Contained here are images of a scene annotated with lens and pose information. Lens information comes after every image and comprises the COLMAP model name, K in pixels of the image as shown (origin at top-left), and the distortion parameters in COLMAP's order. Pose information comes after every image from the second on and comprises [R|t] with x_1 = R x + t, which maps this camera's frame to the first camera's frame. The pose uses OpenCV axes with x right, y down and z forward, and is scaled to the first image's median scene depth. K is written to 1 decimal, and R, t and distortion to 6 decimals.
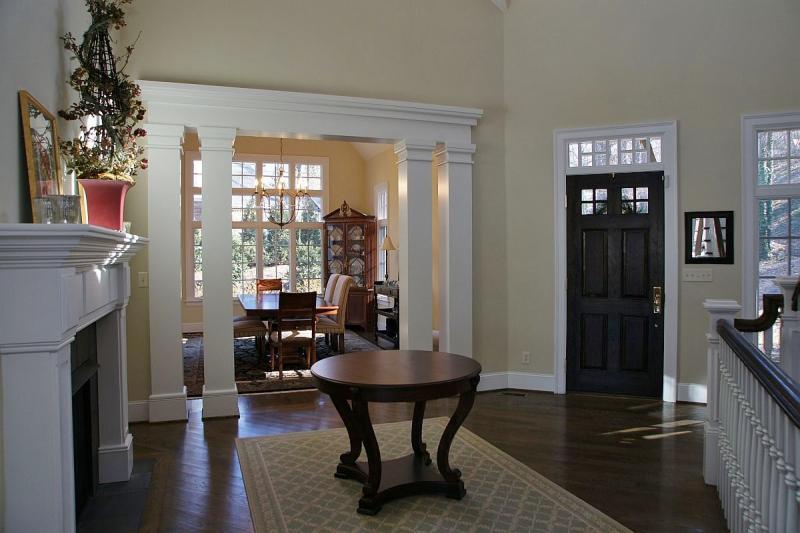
lens RADIAL K [[547.1, 0, 403.5], [0, 547.1, 264.6], [0, 0, 1]] dist [0.049360, 0.007292]
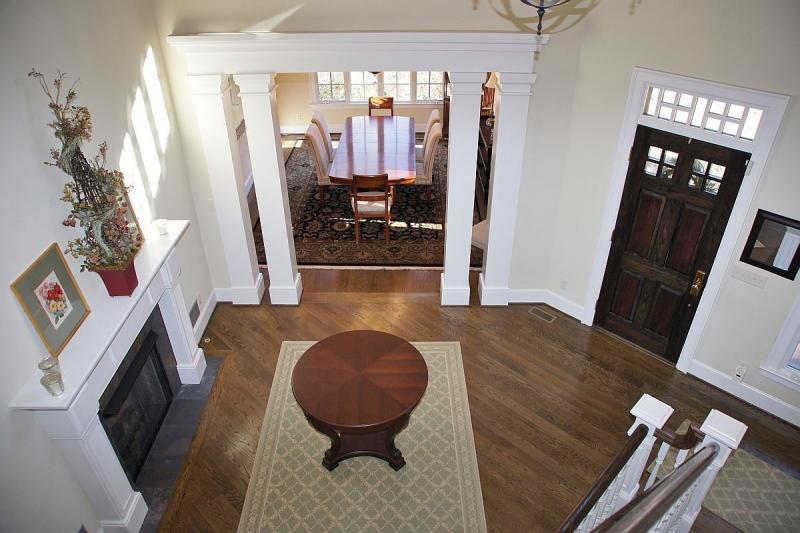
lens RADIAL K [[547.1, 0, 402.5], [0, 547.1, 261.6], [0, 0, 1]] dist [0.049360, 0.007292]
pose [[0.937897, 0.182555, -0.294998, 0.264112], [-0.000341, 0.850831, 0.525439, -0.454866], [0.346915, -0.492706, 0.798054, 0.110713]]
